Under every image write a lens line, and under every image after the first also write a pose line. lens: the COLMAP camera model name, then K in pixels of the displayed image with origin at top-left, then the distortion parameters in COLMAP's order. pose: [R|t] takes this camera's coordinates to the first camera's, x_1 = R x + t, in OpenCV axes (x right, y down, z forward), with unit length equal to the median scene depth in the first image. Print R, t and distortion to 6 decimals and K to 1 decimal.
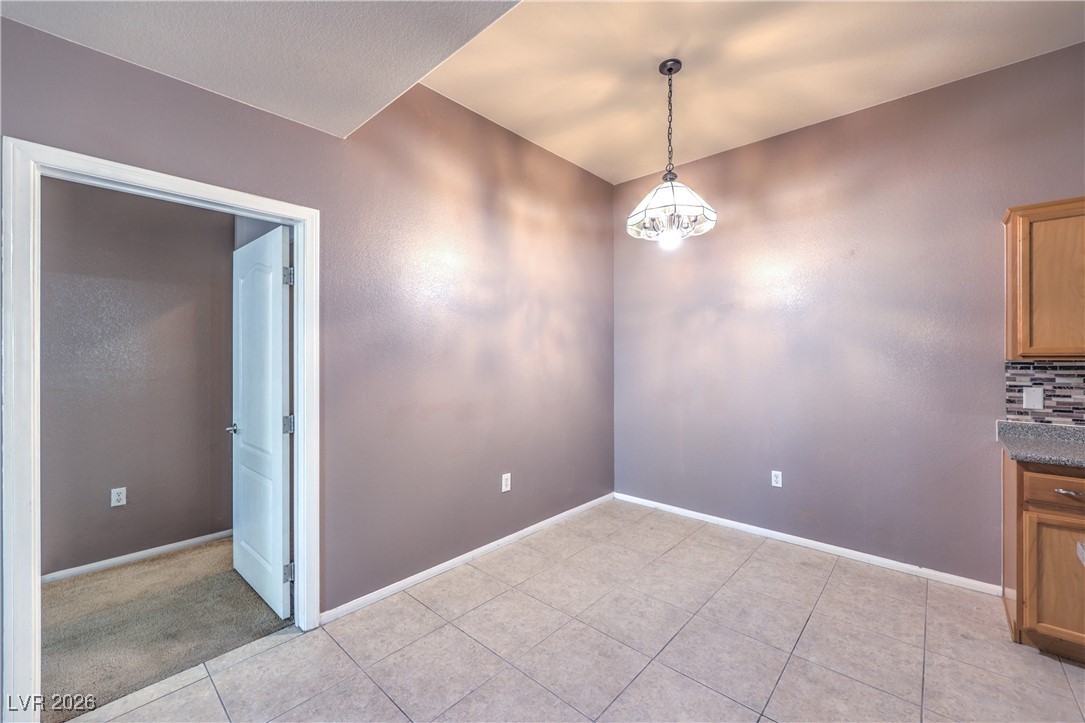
lens RADIAL K [[446.0, 0, 551.8], [0, 446.0, 357.3], [0, 0, 1]] dist [0.001777, 0.001511]
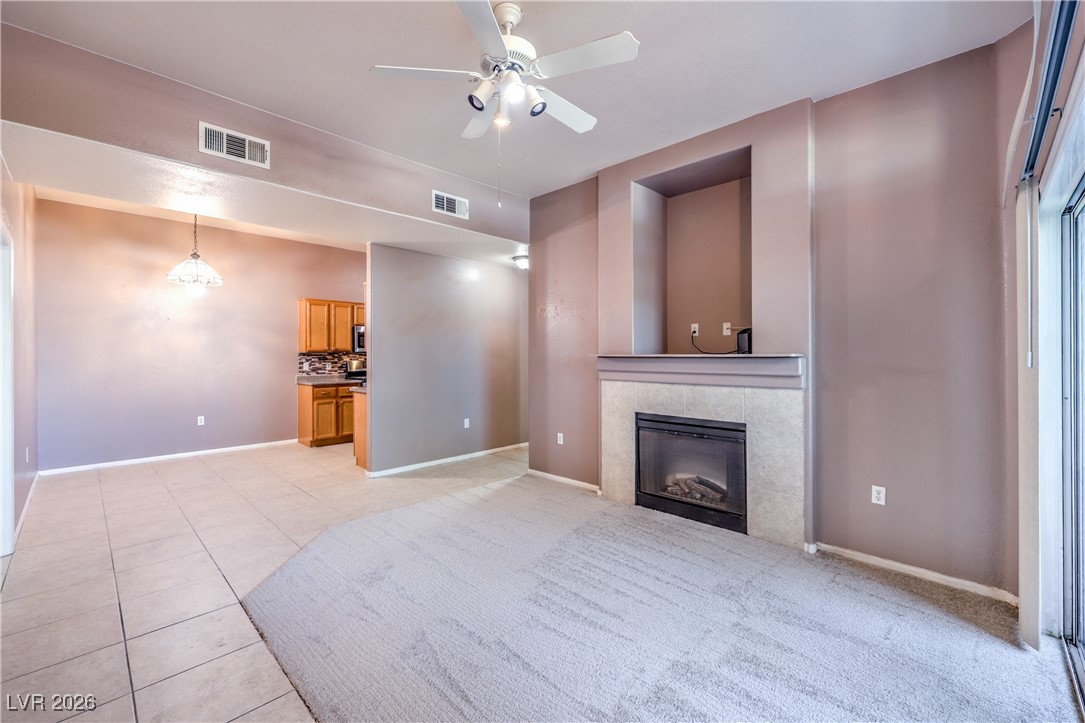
lens RADIAL K [[446.0, 0, 541.3], [0, 446.0, 362.6], [0, 0, 1]] dist [0.001777, 0.001511]
pose [[0.061307, -0.022613, 0.997863, -1.589995], [0.000267, 0.999744, 0.022639, 0.006610], [-0.998119, -0.001121, 0.061297, -0.621765]]
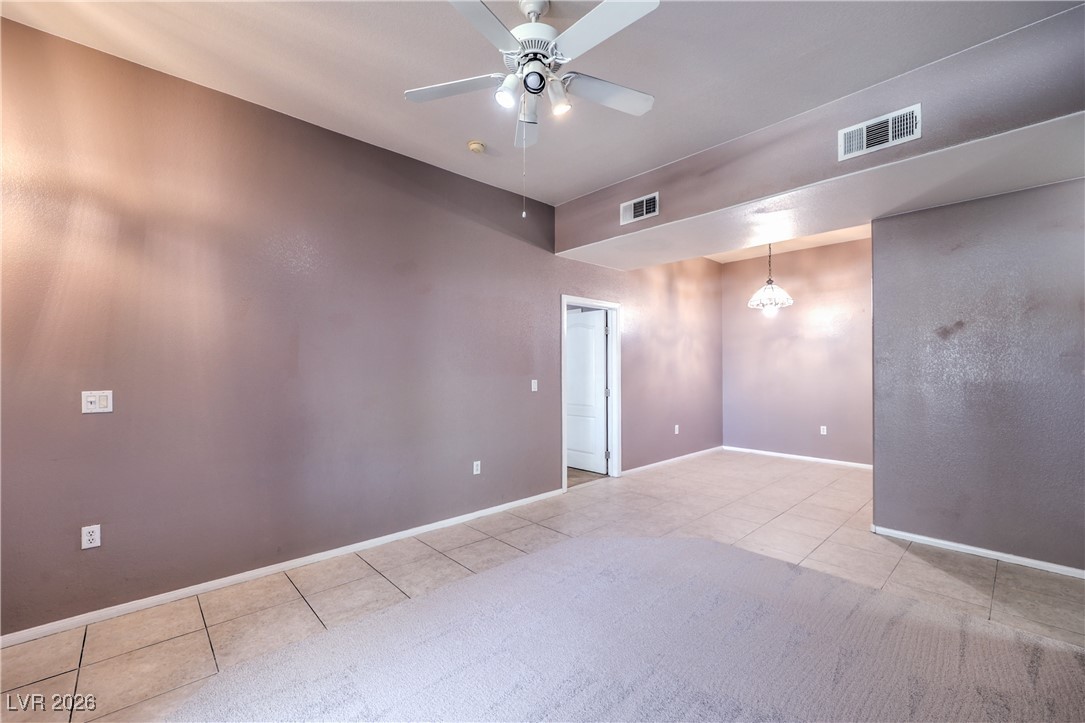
lens RADIAL K [[446.0, 0, 552.9], [0, 446.0, 368.8], [0, 0, 1]] dist [0.001777, 0.001511]
pose [[0.995816, -0.001905, -0.091364, -0.613883], [0.002116, 0.999995, 0.002211, 0.012507], [0.091359, -0.002395, 0.995815, -1.312230]]
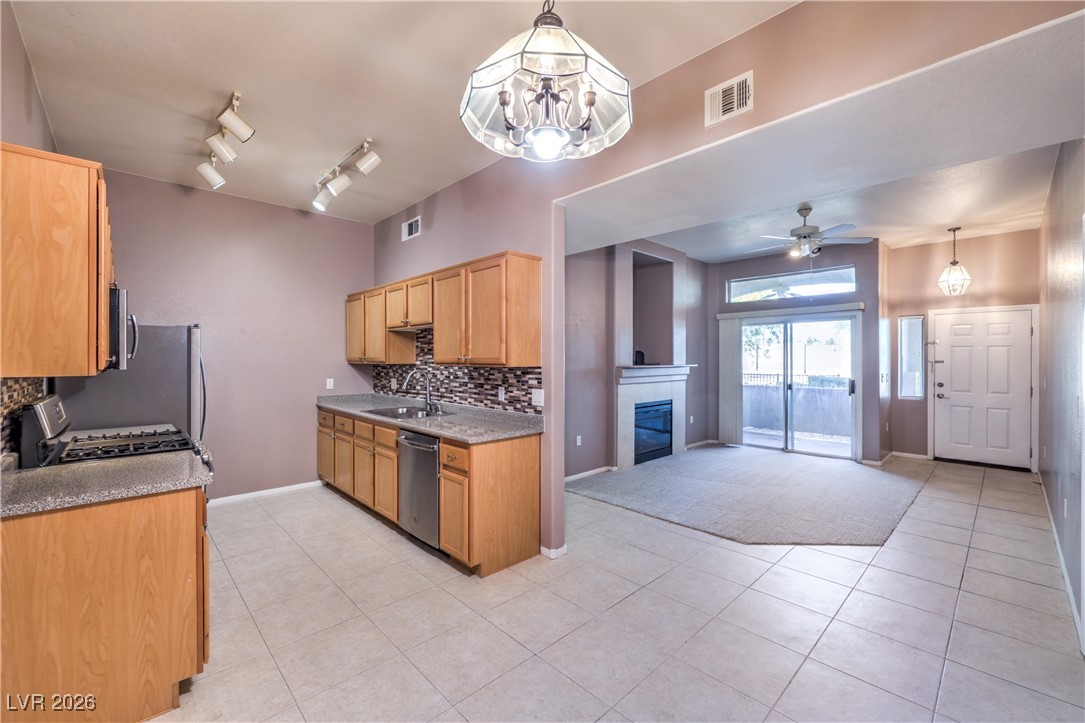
lens RADIAL K [[446.0, 0, 544.2], [0, 446.0, 358.7], [0, 0, 1]] dist [0.001777, 0.001511]
pose [[-0.995326, -0.002821, 0.096531, 0.225050], [-0.002960, 0.999995, -0.001295, -0.021889], [-0.096527, -0.001575, -0.995329, 1.549798]]
